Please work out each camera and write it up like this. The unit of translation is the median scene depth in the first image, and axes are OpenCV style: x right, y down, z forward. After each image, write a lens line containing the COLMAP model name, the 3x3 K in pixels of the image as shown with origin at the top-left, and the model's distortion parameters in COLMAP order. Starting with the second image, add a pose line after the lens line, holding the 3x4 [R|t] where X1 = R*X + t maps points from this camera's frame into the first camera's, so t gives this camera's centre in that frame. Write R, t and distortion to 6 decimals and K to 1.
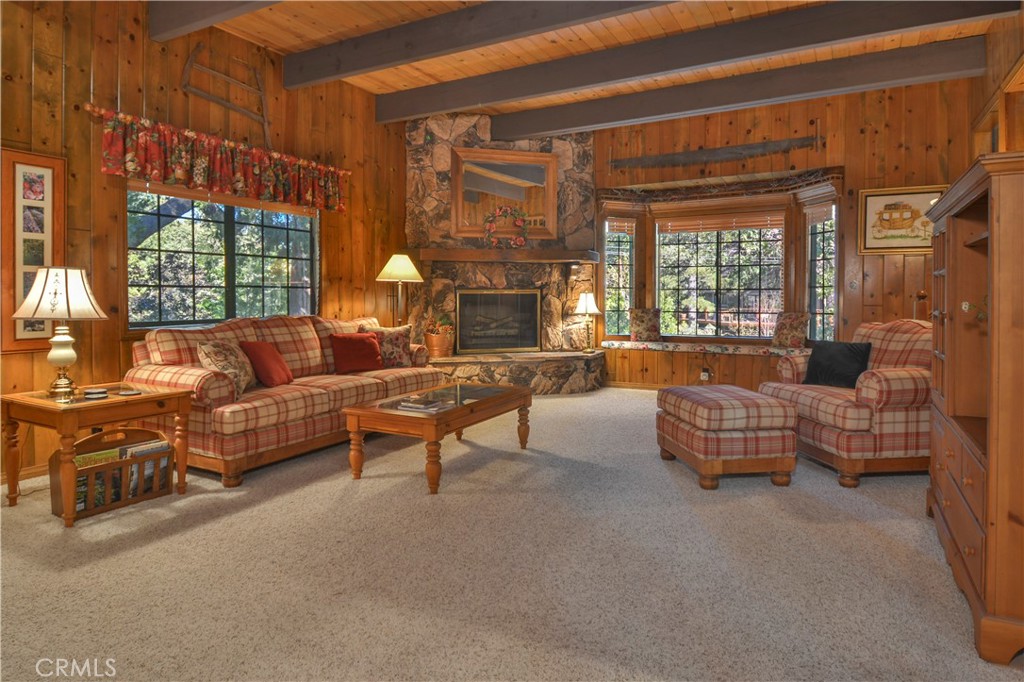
lens RADIAL K [[603.2, 0, 513.4], [0, 603.2, 300.3], [0, 0, 1]] dist [0.024684, -0.043241]
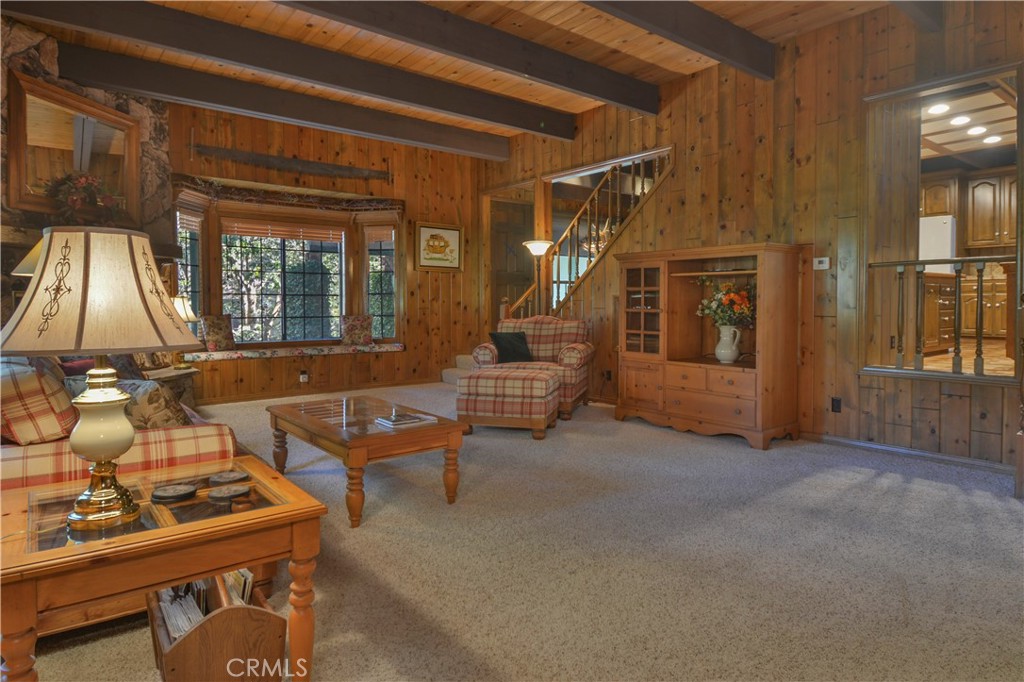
lens RADIAL K [[591.7, 0, 519.6], [0, 591.7, 311.9], [0, 0, 1]] dist [0.031558, -0.041884]
pose [[0.384421, -0.015447, 0.923029, -0.482272], [0.006225, 0.999881, 0.014141, -0.000778], [-0.923137, 0.000309, 0.384471, 0.262096]]
